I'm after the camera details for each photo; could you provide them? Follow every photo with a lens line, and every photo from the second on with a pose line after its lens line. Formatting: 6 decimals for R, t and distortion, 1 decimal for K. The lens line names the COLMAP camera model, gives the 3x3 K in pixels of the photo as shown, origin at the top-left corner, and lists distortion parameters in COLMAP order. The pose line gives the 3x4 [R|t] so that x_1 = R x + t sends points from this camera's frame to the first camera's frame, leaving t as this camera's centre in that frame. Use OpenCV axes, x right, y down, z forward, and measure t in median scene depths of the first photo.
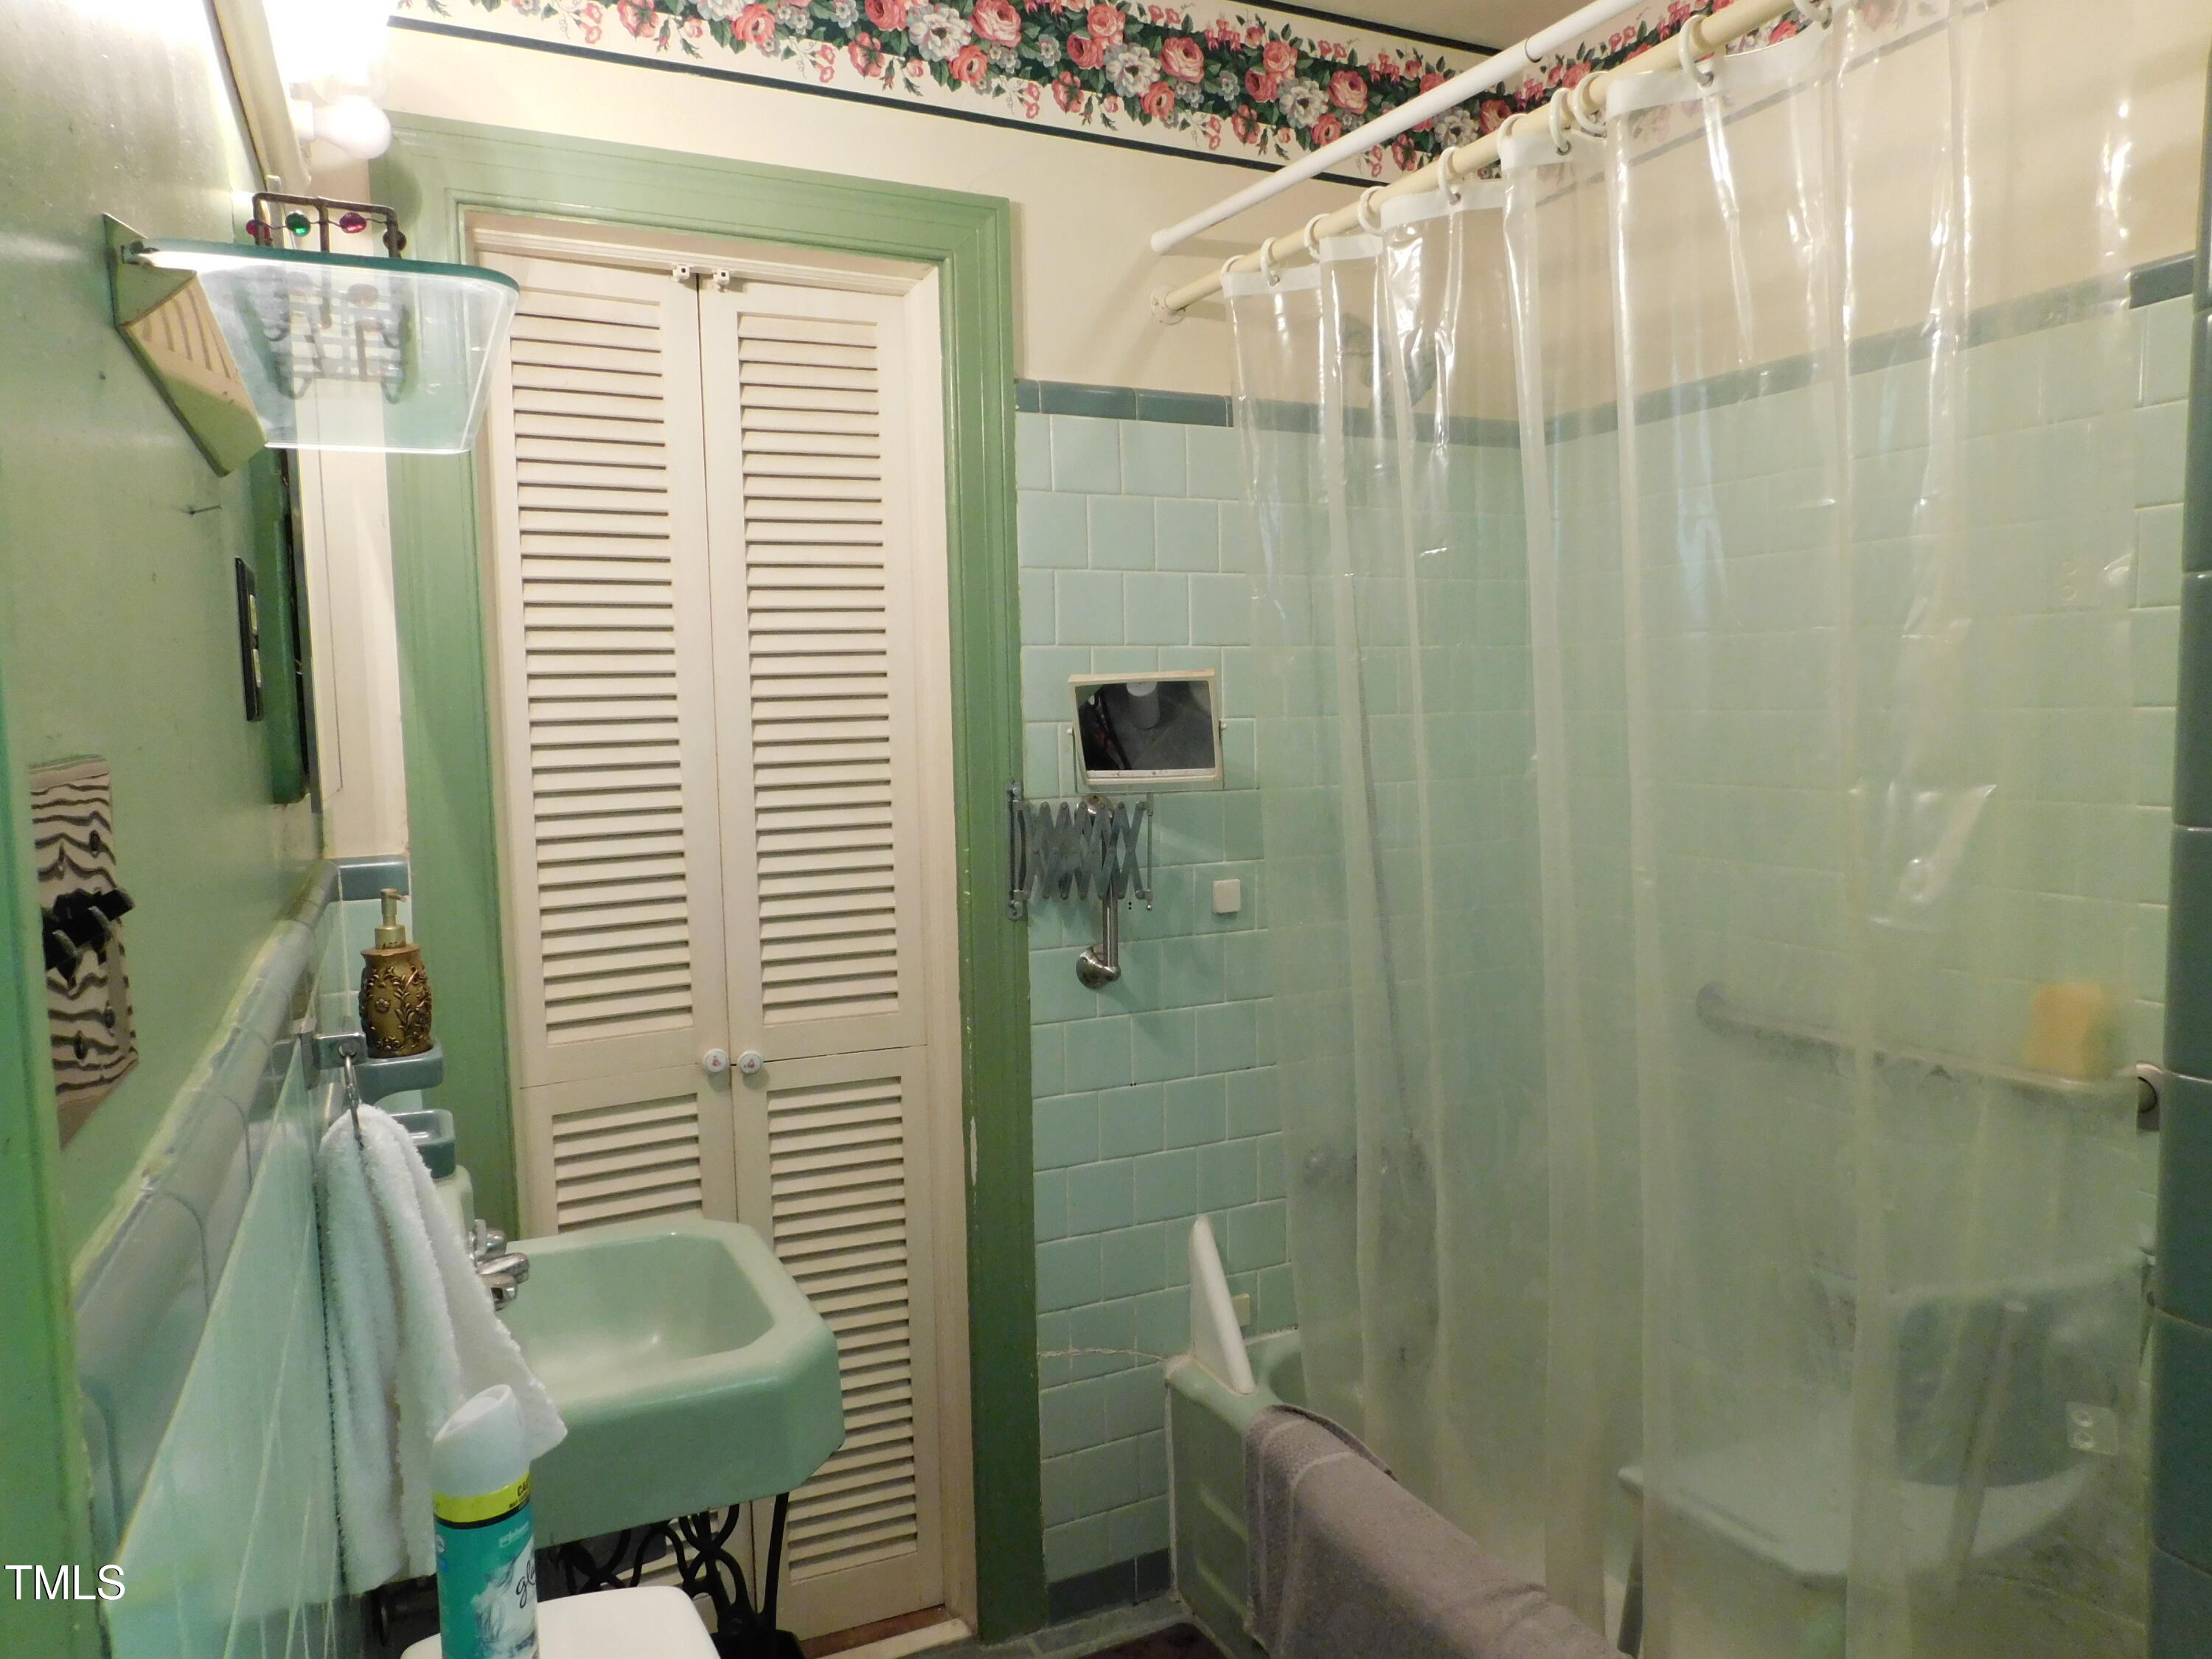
lens RADIAL K [[1412.7, 0, 1102.8], [0, 1412.7, 858.5], [0, 0, 1]] dist [-0.066598, 0.034626]
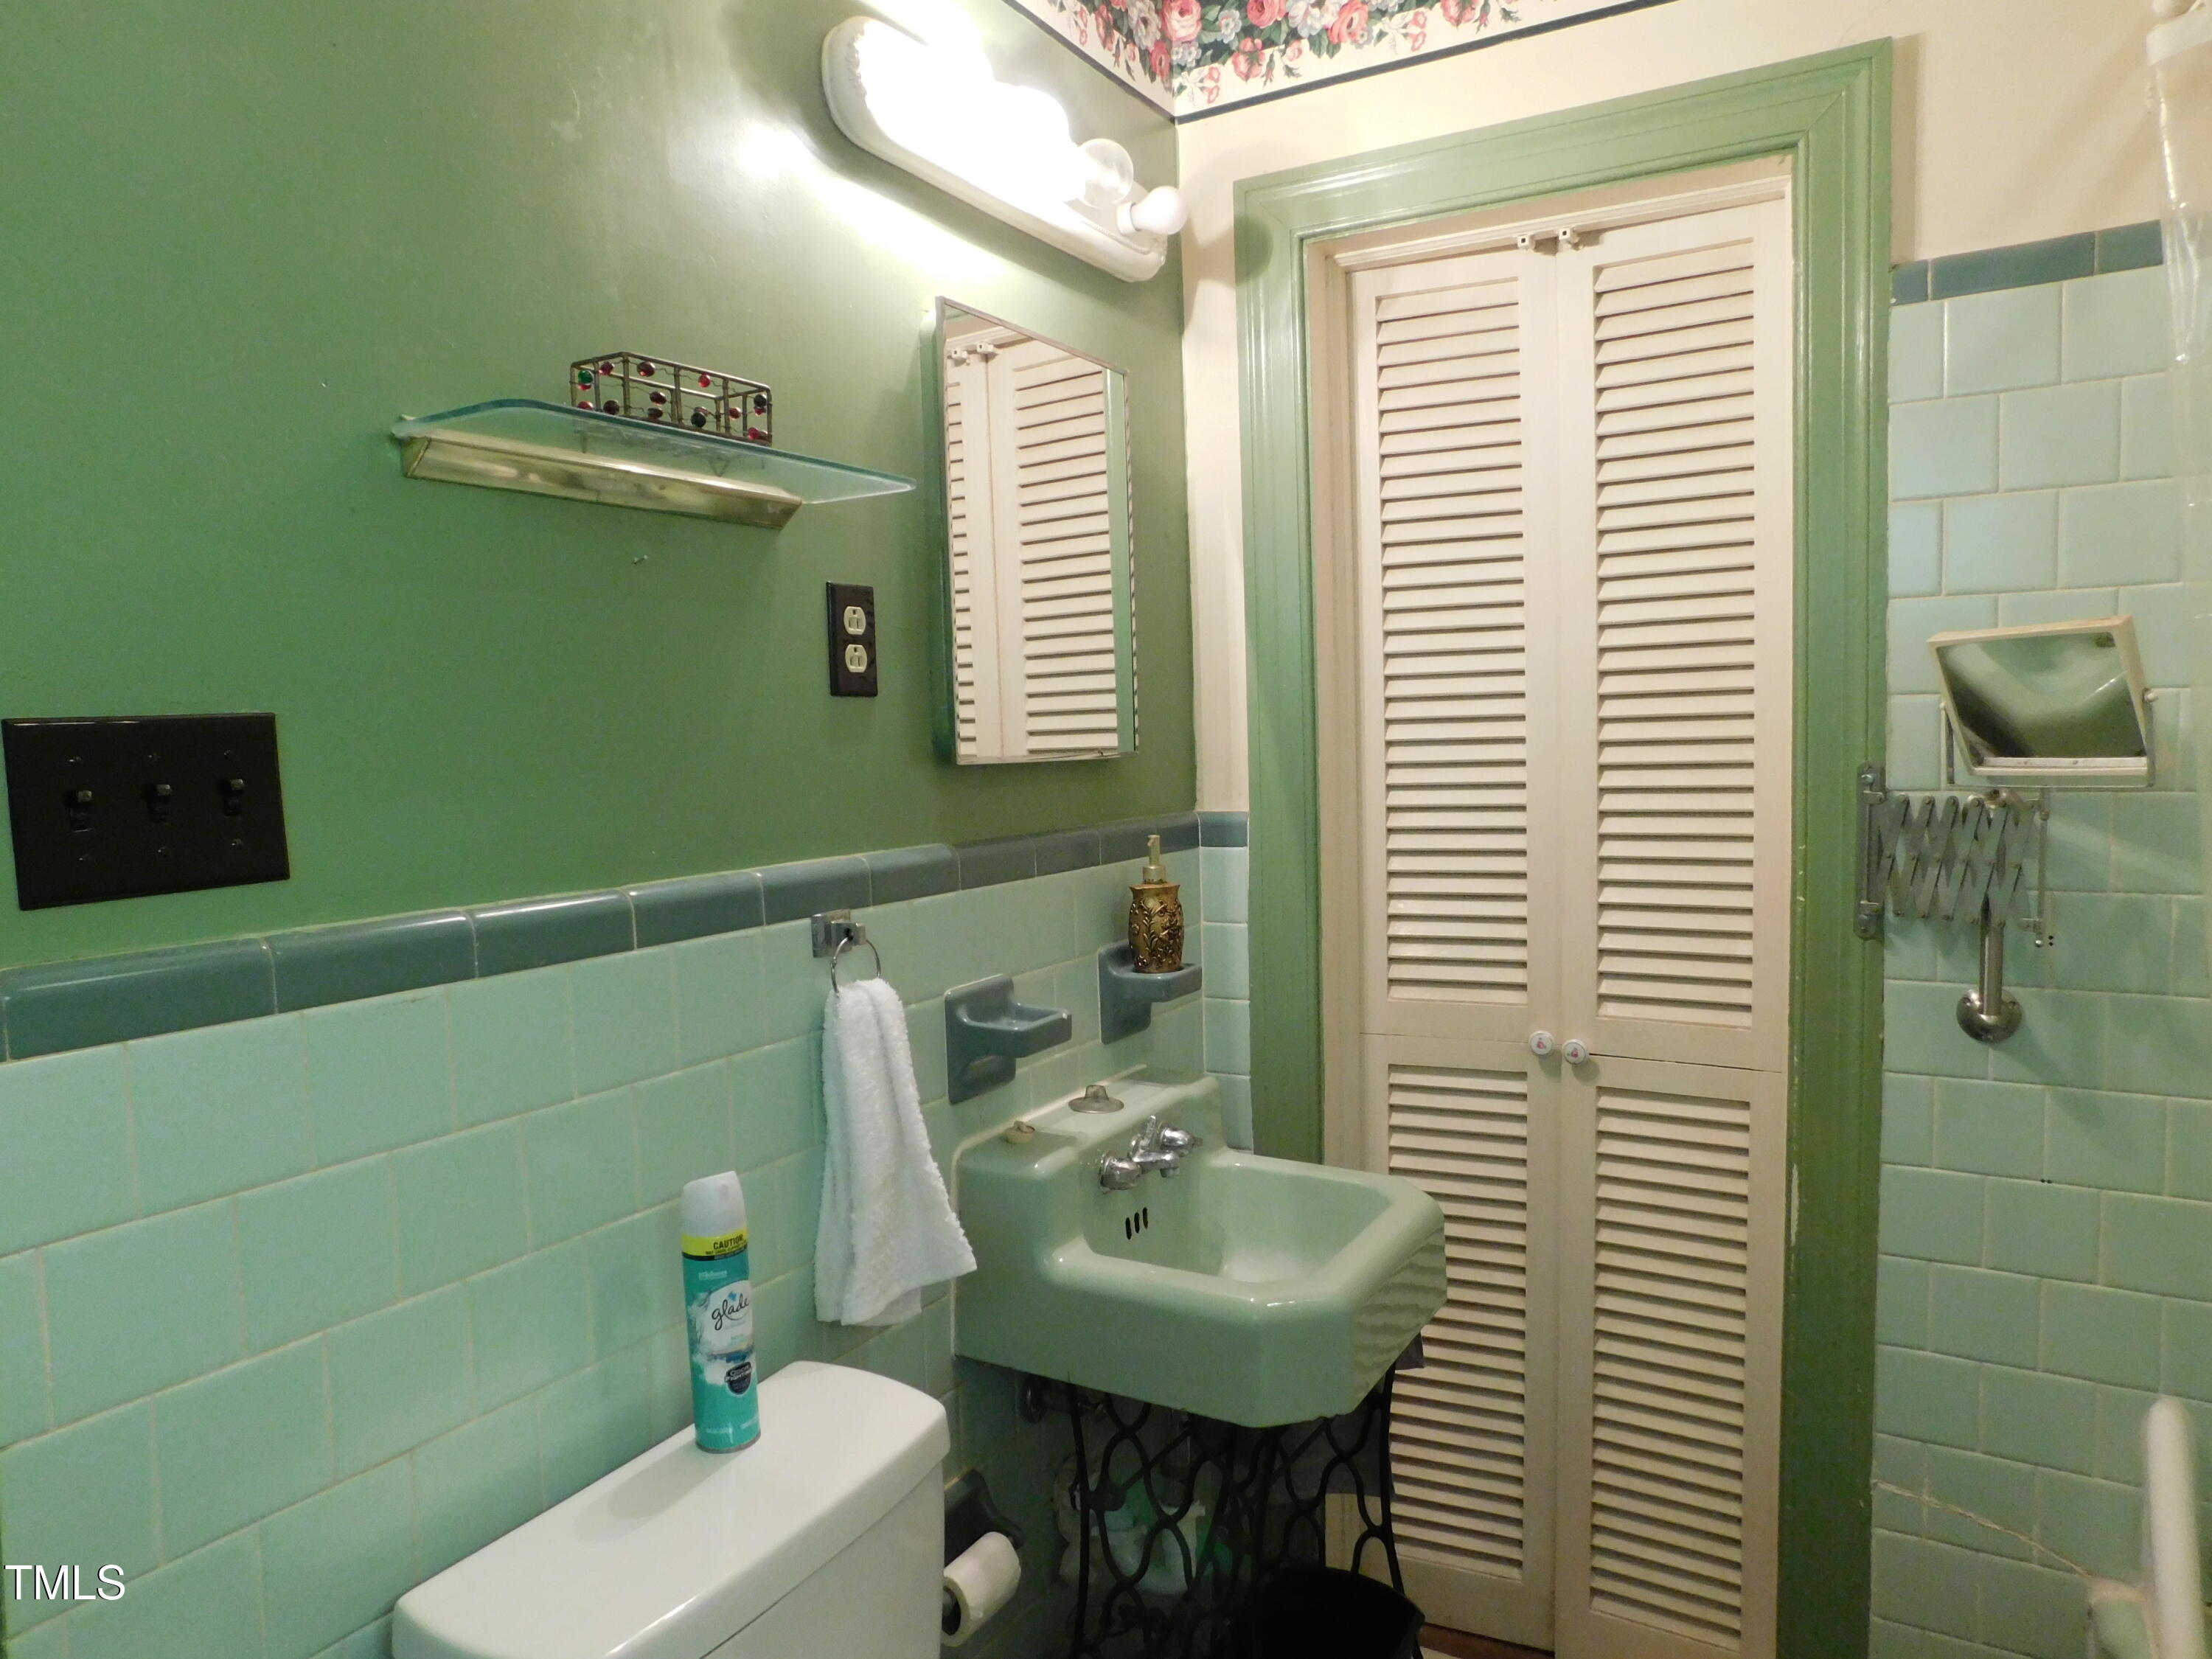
lens RADIAL K [[1471.8, 0, 1099.0], [0, 1471.8, 854.5], [0, 0, 1]] dist [-0.067402, 0.072570]
pose [[0.567237, 0.077453, -0.819904, 0.390638], [-0.067471, 0.996592, 0.047465, -0.015361], [0.820786, 0.028395, 0.570530, 0.166501]]
